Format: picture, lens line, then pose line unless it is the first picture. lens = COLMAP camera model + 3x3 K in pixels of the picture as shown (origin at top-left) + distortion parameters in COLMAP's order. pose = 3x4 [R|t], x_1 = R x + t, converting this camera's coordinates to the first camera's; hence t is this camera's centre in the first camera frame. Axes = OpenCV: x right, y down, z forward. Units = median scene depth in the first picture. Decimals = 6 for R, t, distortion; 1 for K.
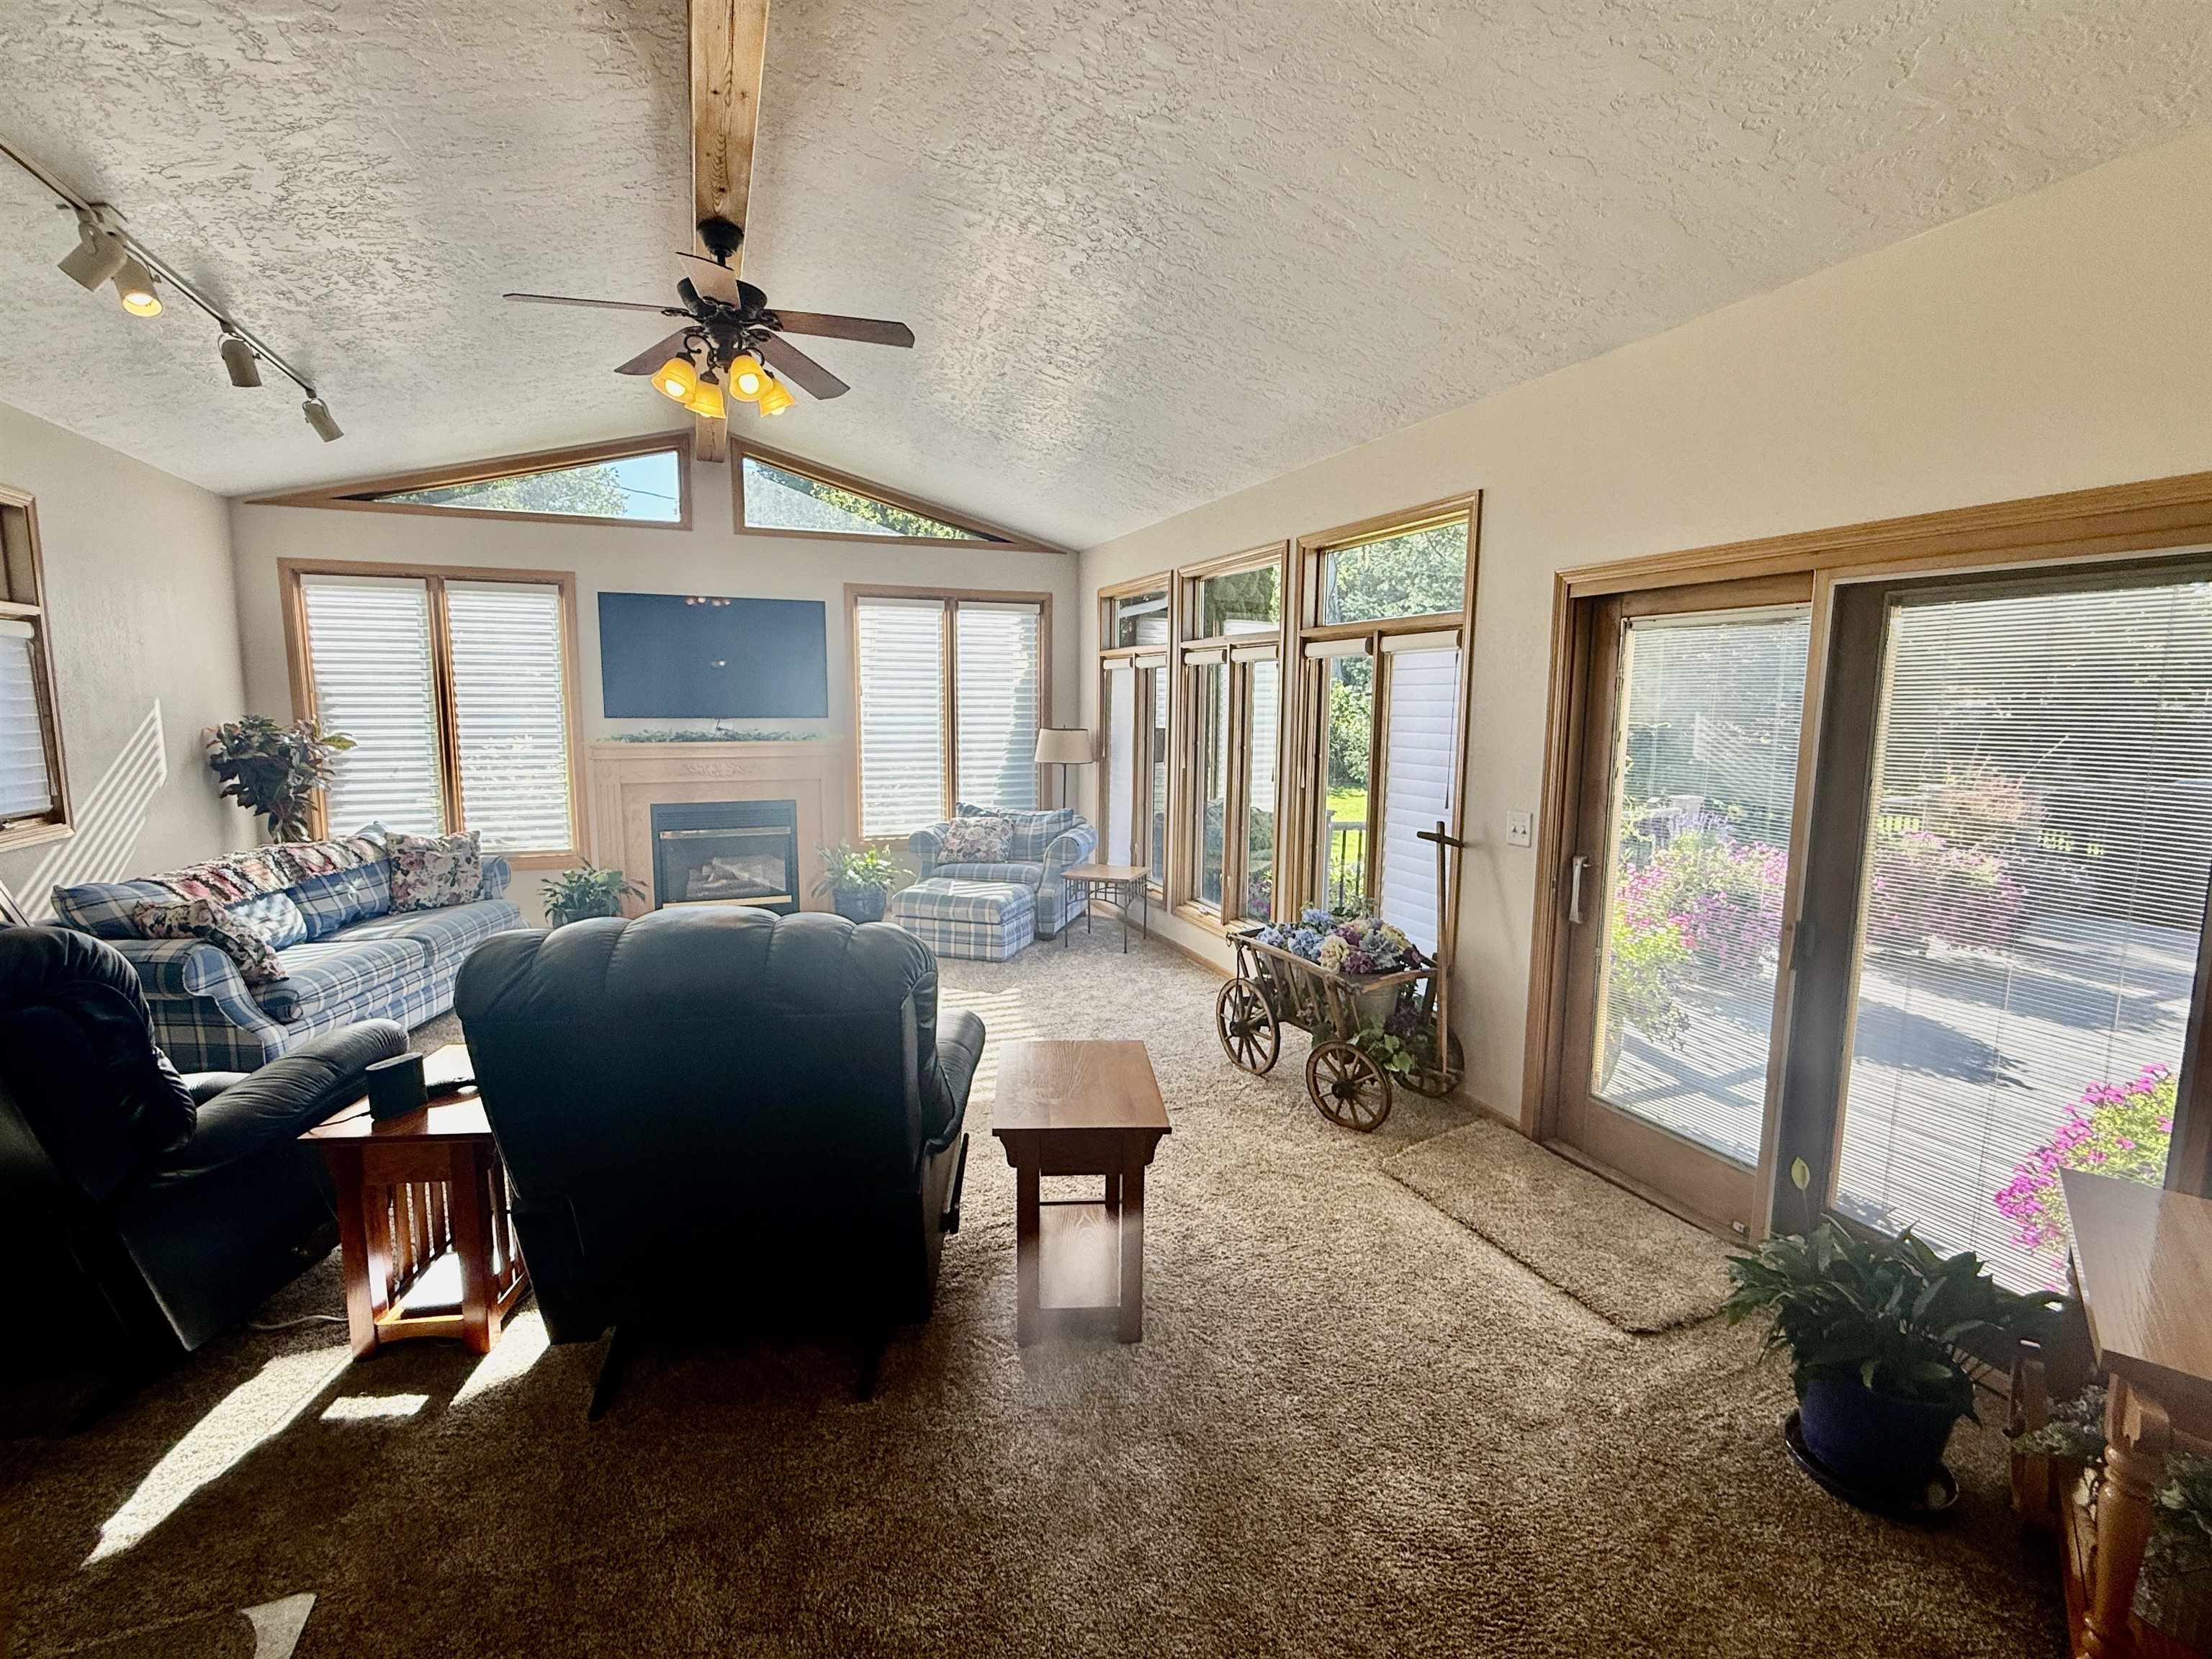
lens RADIAL K [[996.7, 0, 1102.4], [0, 996.7, 825.7], [0, 0, 1]] dist [0.003666, 0.000069]
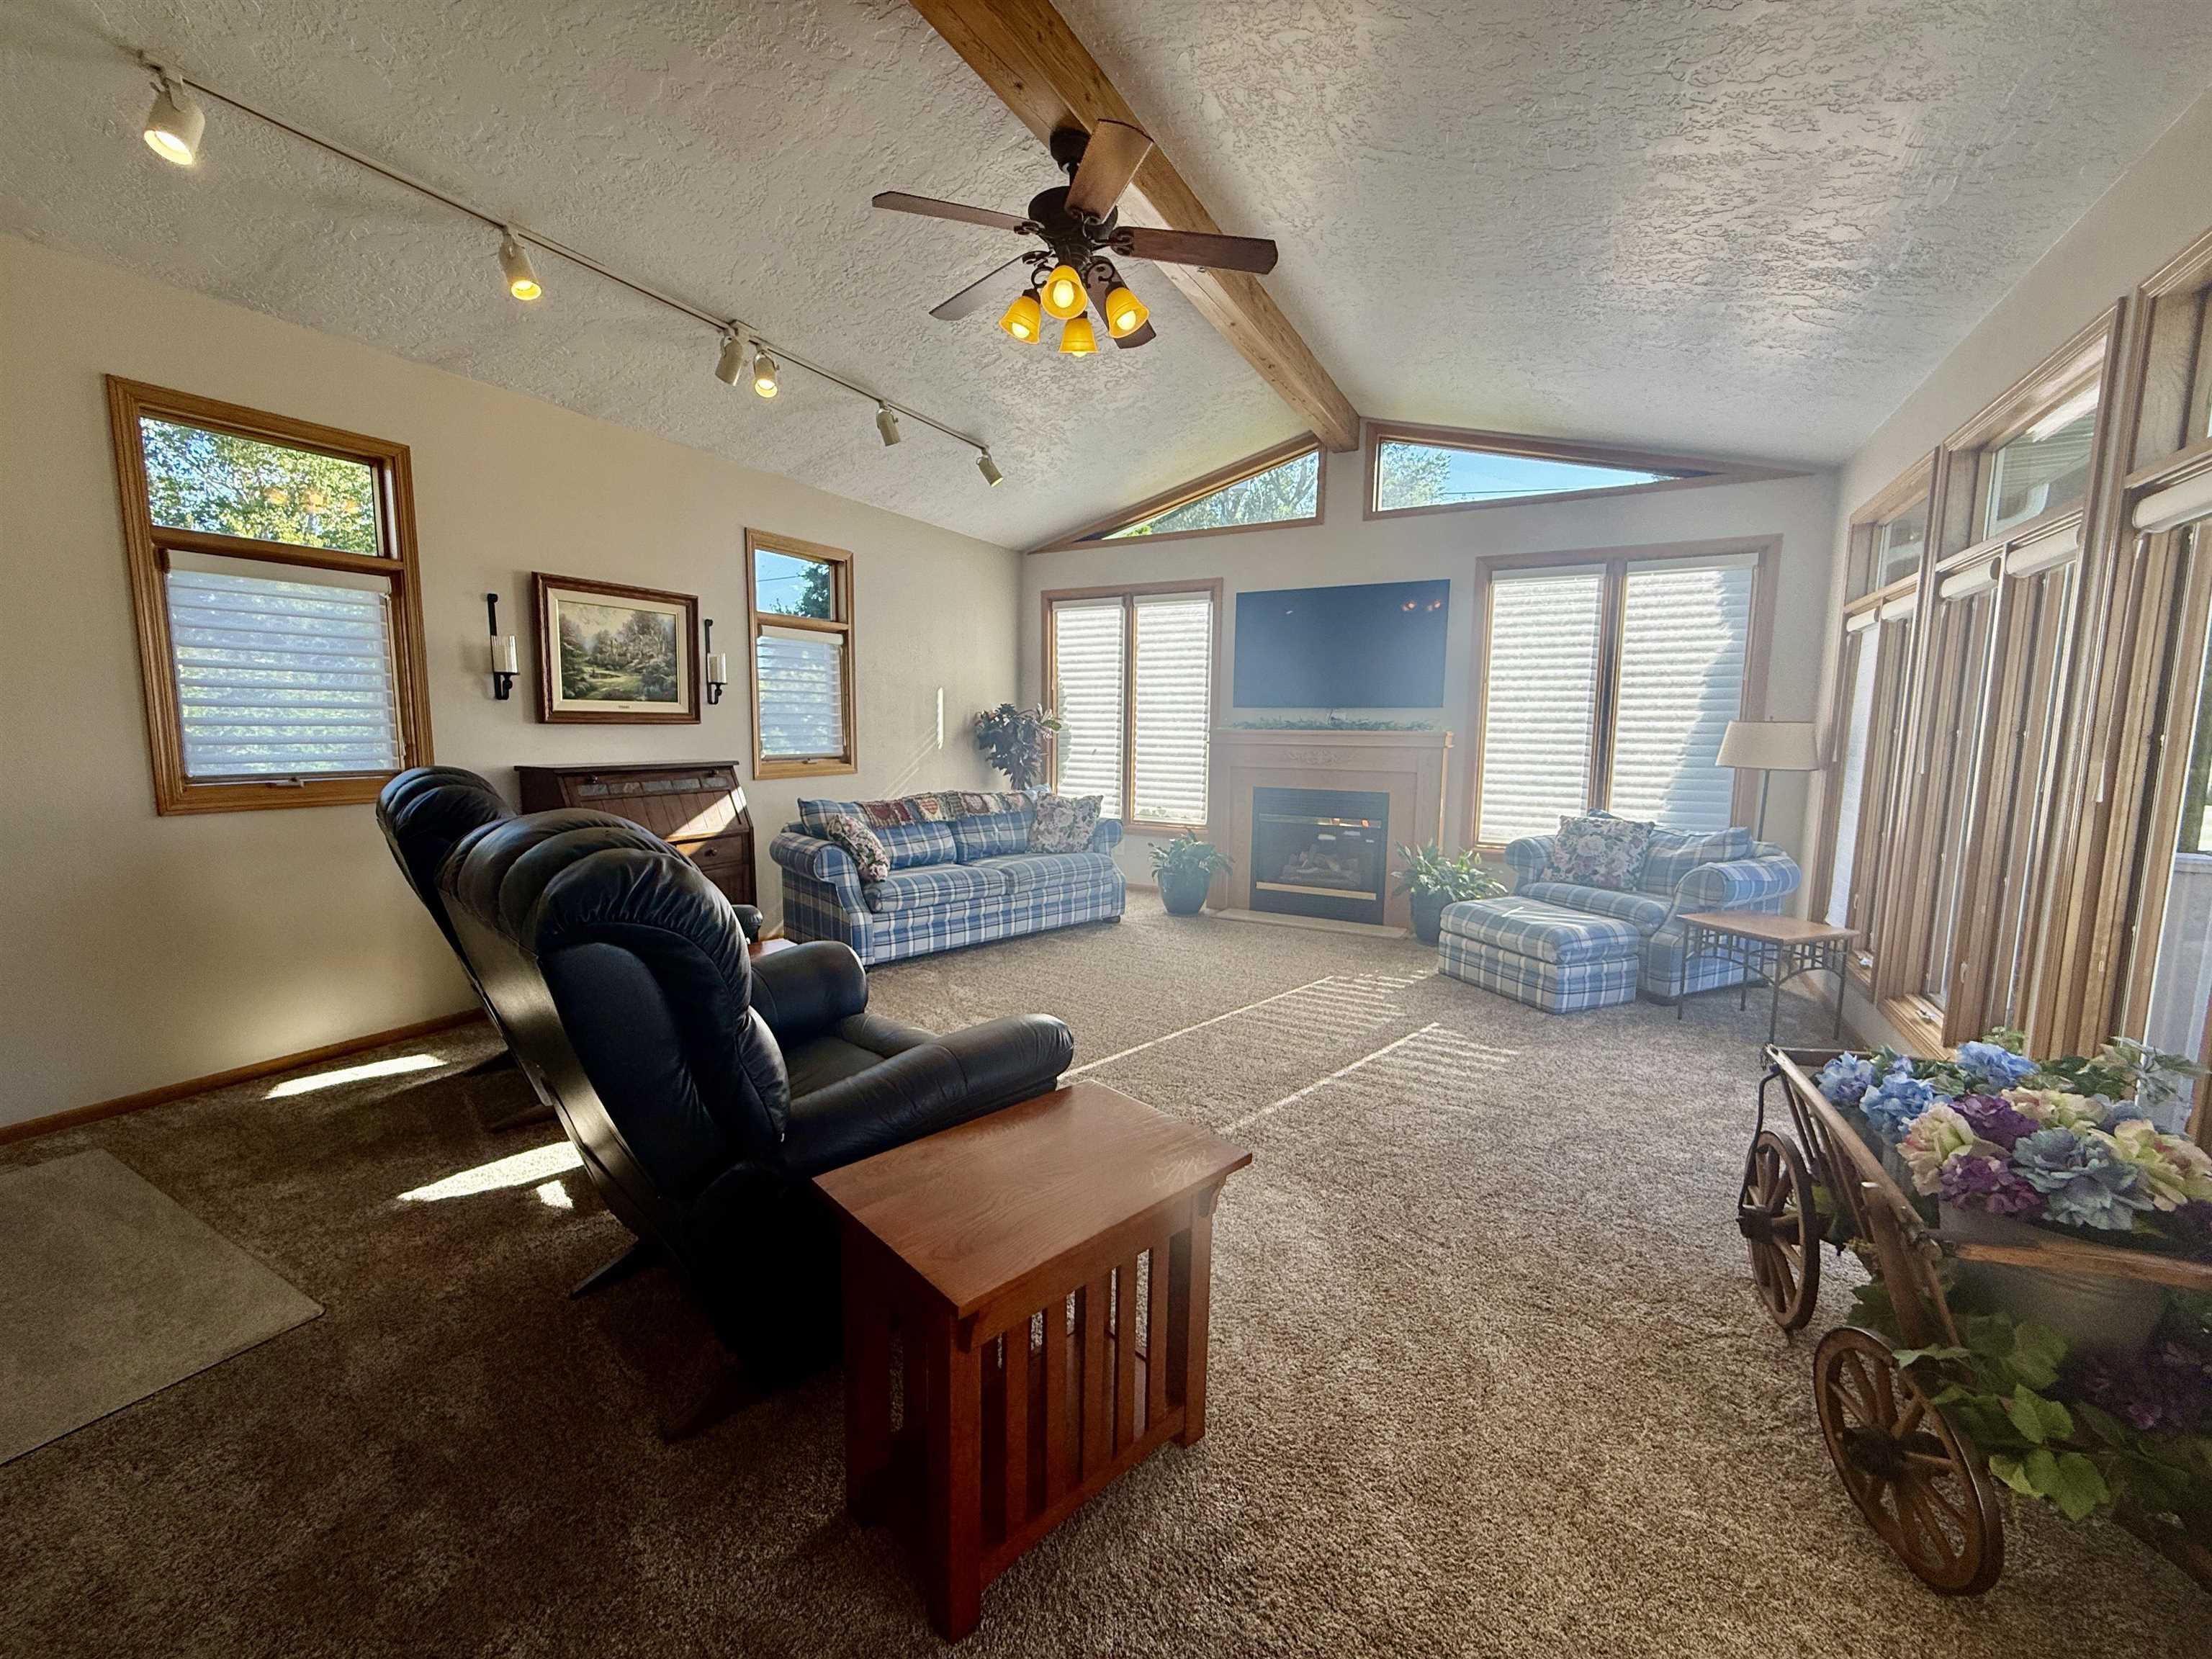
lens RADIAL K [[883.4, 0, 1102.5], [0, 883.4, 830.2], [0, 0, 1]] dist [0.000175, -0.000608]
pose [[0.636560, 0.092820, -0.765621, 0.183569], [-0.101430, 0.994184, 0.036197, 0.007050], [0.764528, 0.054616, 0.642272, 0.291448]]
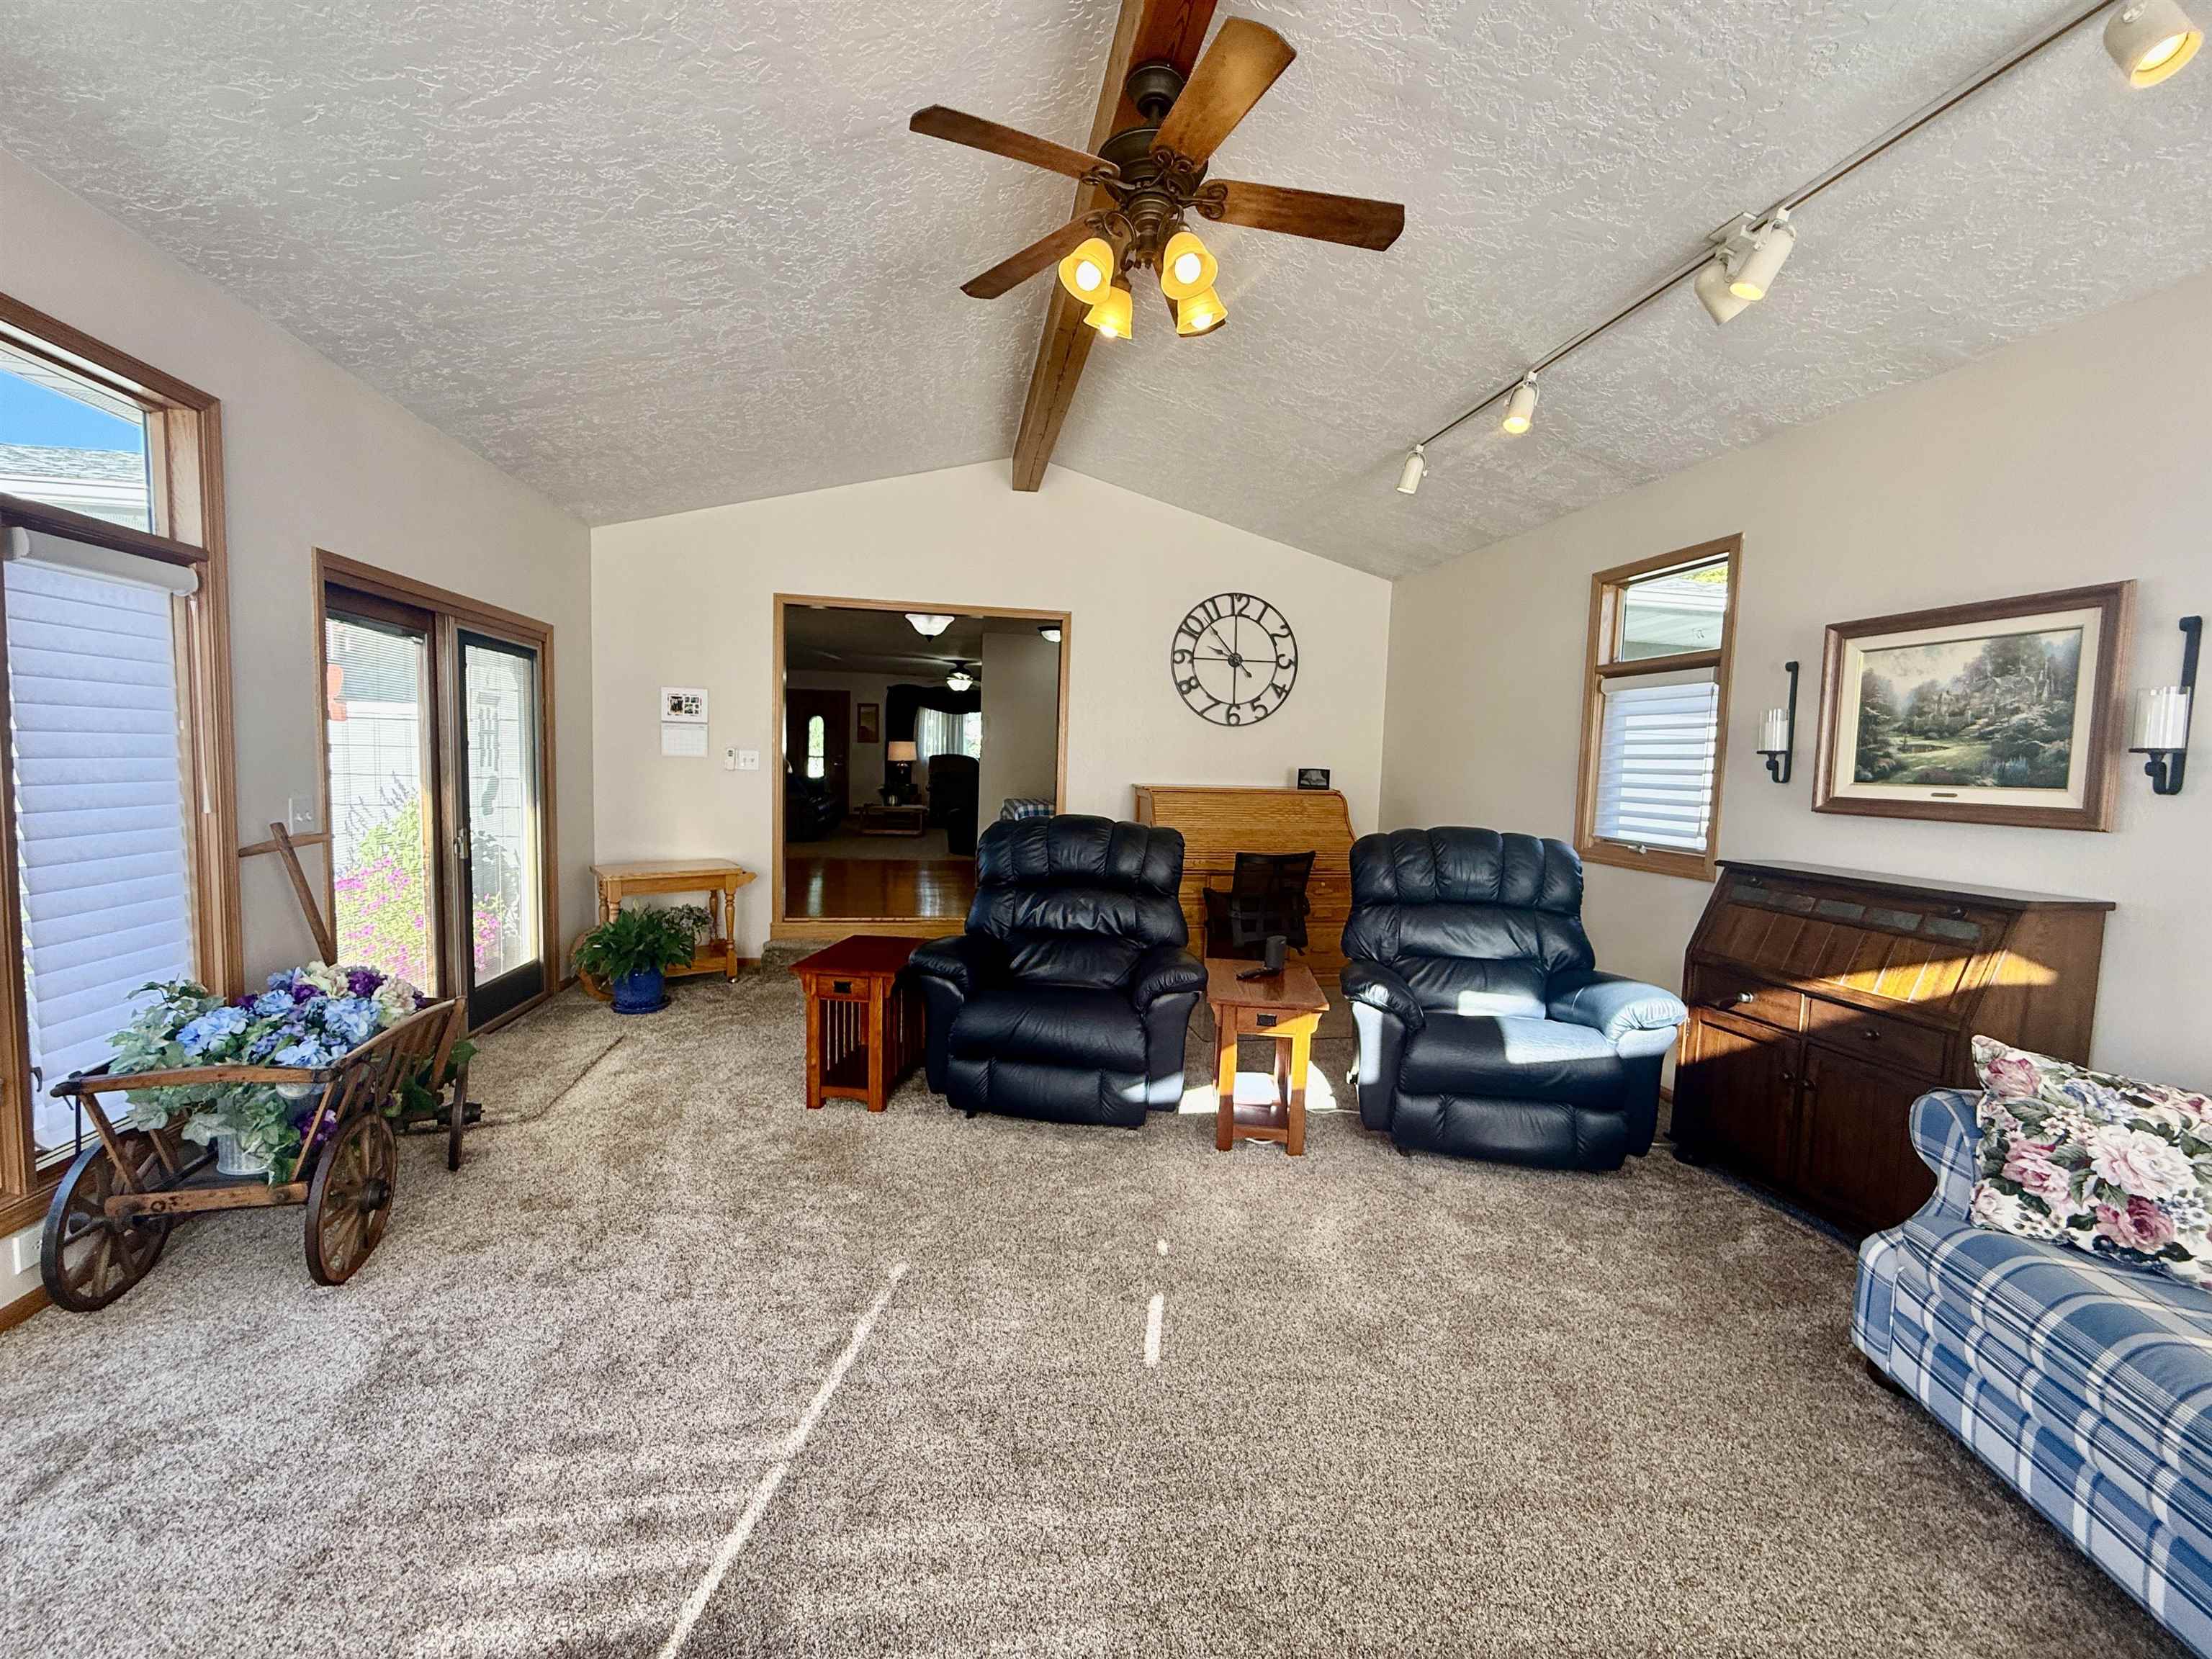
lens RADIAL K [[883.4, 0, 1099.1], [0, 883.4, 826.7], [0, 0, 1]] dist [0.000175, -0.000608]
pose [[-0.979833, -0.047146, 0.194175, -0.299008], [-0.007783, 0.980034, 0.198680, -0.102544], [-0.199665, 0.193162, -0.960637, 1.007386]]
